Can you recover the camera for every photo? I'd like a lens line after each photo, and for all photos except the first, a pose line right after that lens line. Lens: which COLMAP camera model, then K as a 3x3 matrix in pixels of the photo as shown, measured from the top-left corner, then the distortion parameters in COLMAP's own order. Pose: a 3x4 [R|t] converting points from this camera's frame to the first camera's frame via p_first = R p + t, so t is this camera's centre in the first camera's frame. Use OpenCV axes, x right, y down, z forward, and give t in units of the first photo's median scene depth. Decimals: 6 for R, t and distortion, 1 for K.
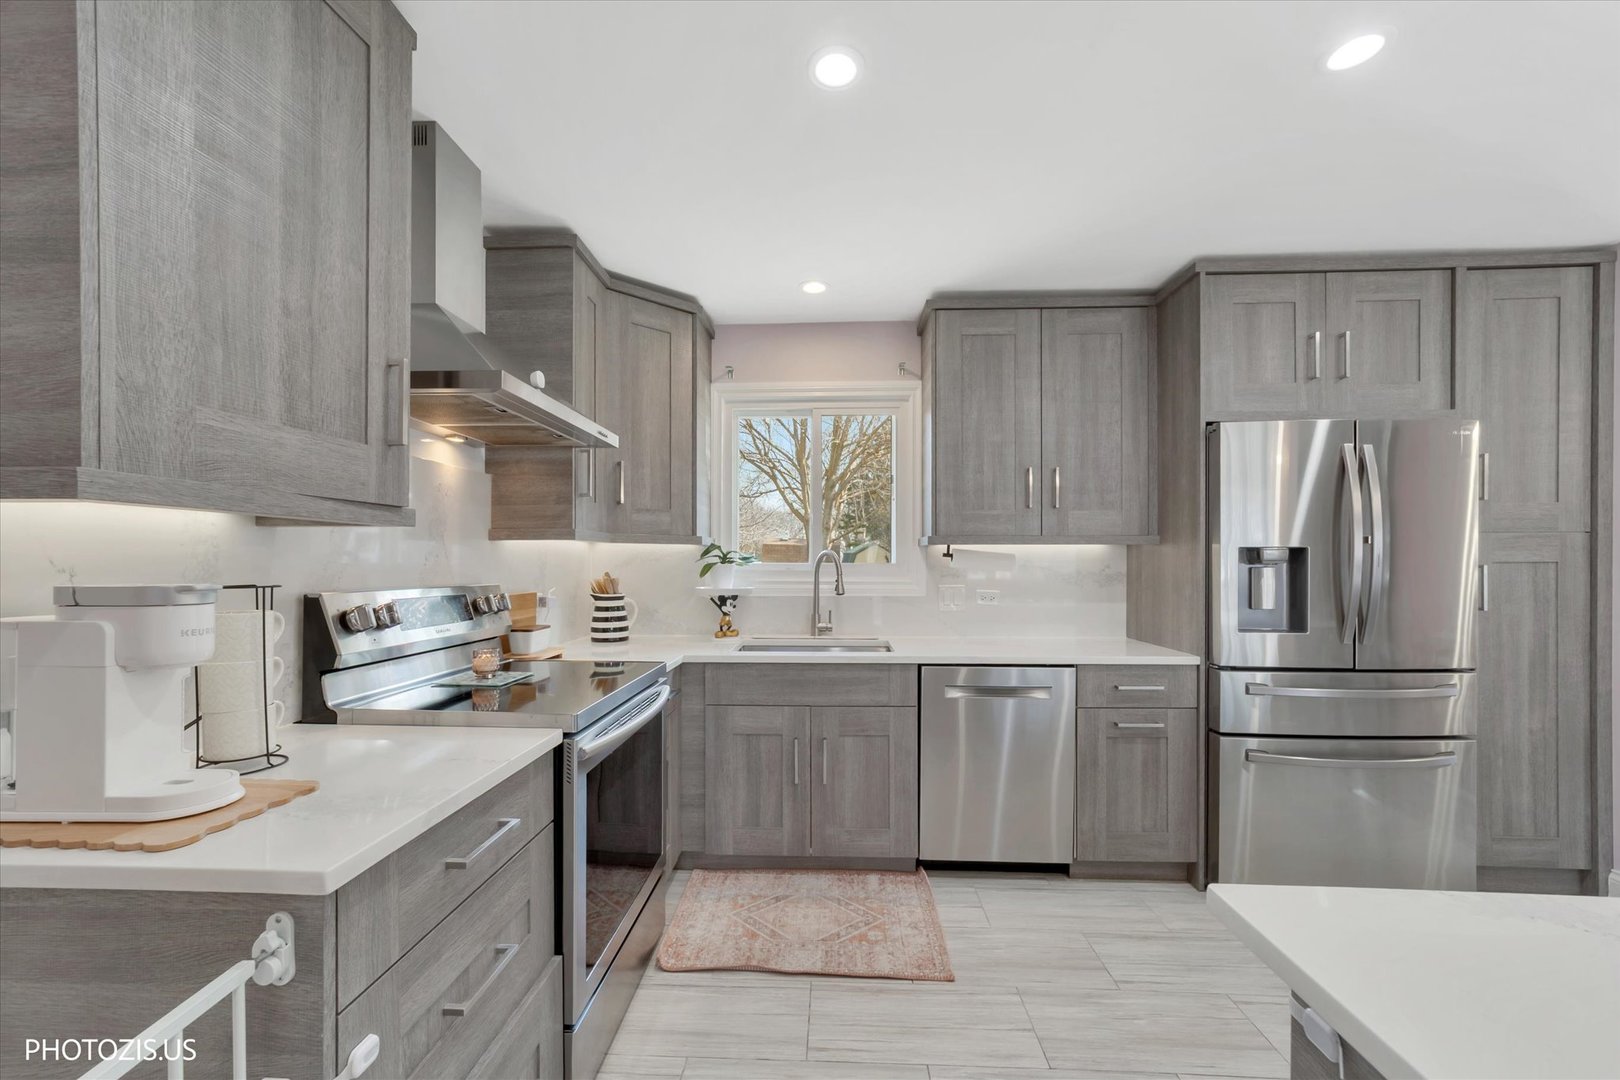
lens RADIAL K [[633.9, 0, 804.7], [0, 633.9, 558.9], [0, 0, 1]] dist [-0.017651, 0.009993]
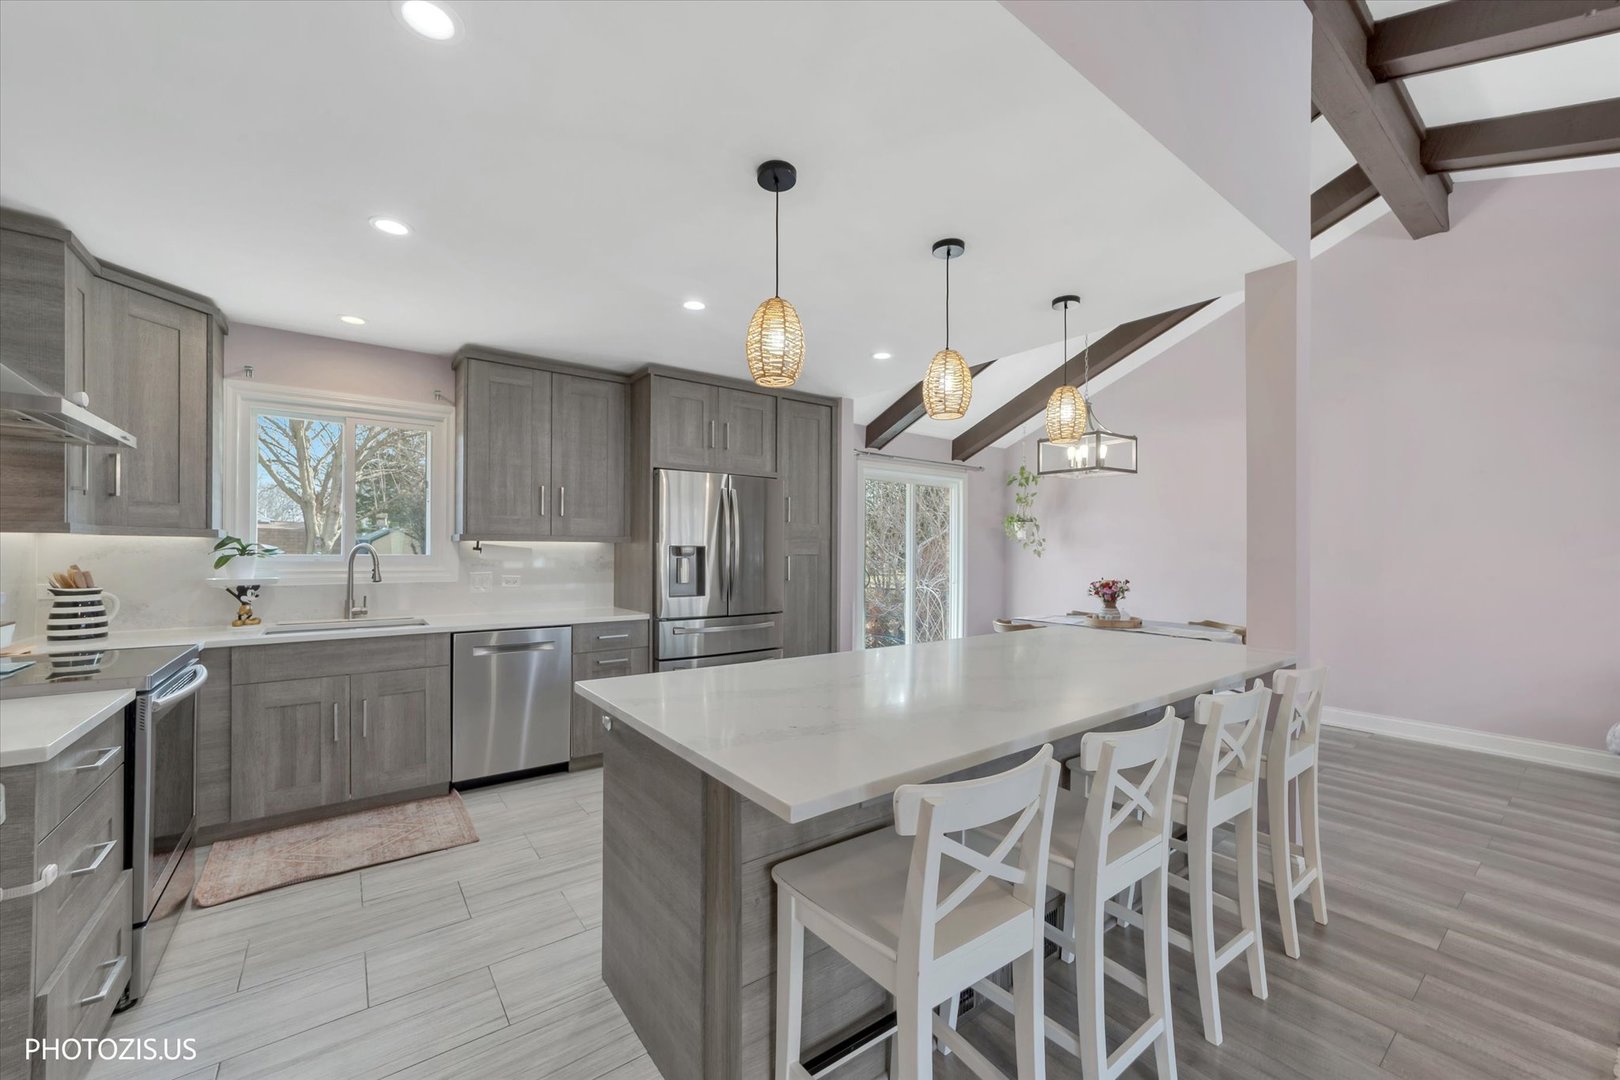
lens RADIAL K [[625.4, 0, 804.6], [0, 625.4, 552.8], [0, 0, 1]] dist [-0.019314, 0.009019]
pose [[0.769184, 0.001639, 0.639026, -0.077760], [-0.007106, 0.999957, 0.005989, -0.011264], [-0.638988, -0.009147, 0.769162, -0.440016]]
